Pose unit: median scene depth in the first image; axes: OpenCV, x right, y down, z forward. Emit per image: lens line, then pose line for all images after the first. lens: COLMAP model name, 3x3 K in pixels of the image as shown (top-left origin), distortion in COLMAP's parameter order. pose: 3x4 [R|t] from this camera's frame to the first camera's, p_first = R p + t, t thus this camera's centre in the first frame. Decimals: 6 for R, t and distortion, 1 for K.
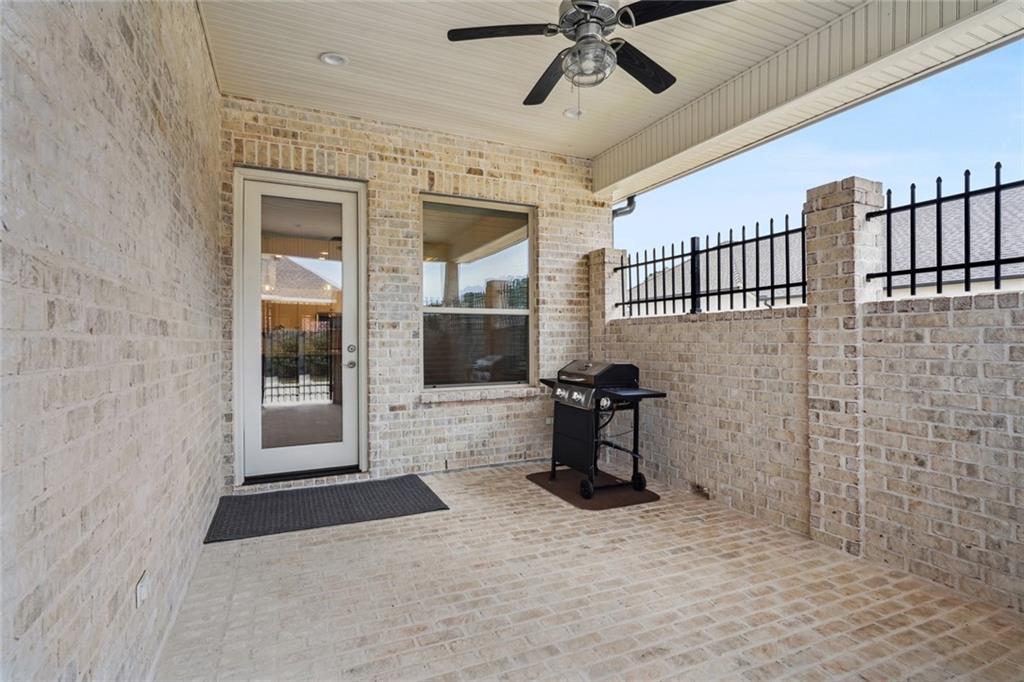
lens RADIAL K [[498.7, 0, 509.5], [0, 498.7, 335.3], [0, 0, 1]] dist [-0.001177, 0.000799]
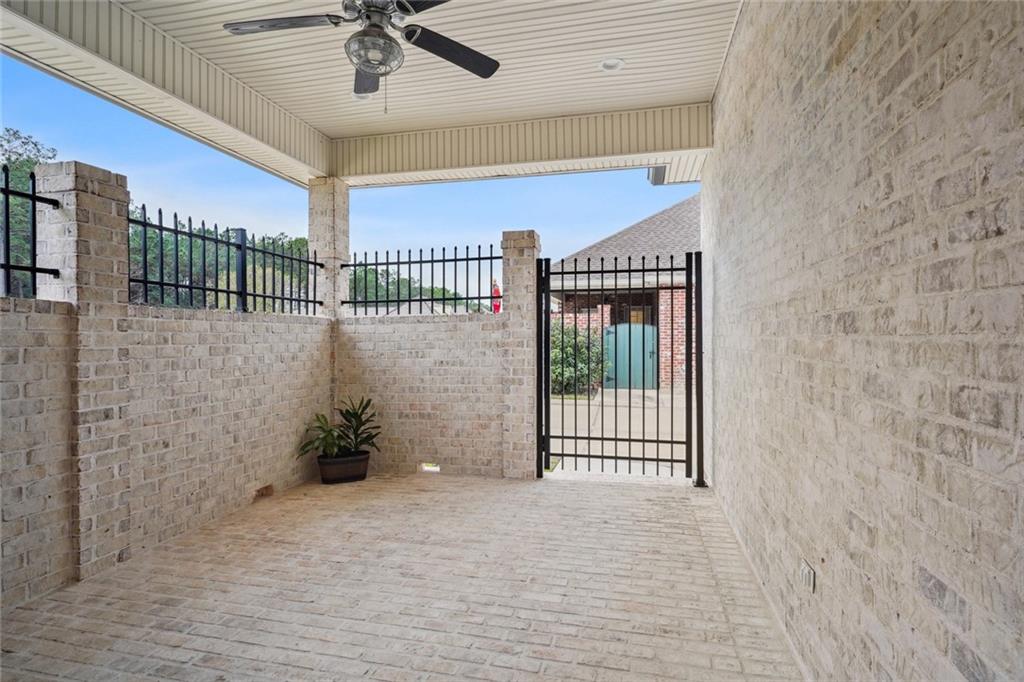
lens RADIAL K [[543.9, 0, 510.1], [0, 543.9, 342.7], [0, 0, 1]] dist [0.000341, 0.000232]
pose [[-0.789024, 0.000689, 0.614362, -0.566202], [-0.000727, 0.999998, -0.002054, 0.011206], [-0.614362, -0.002067, -0.789021, 1.370870]]
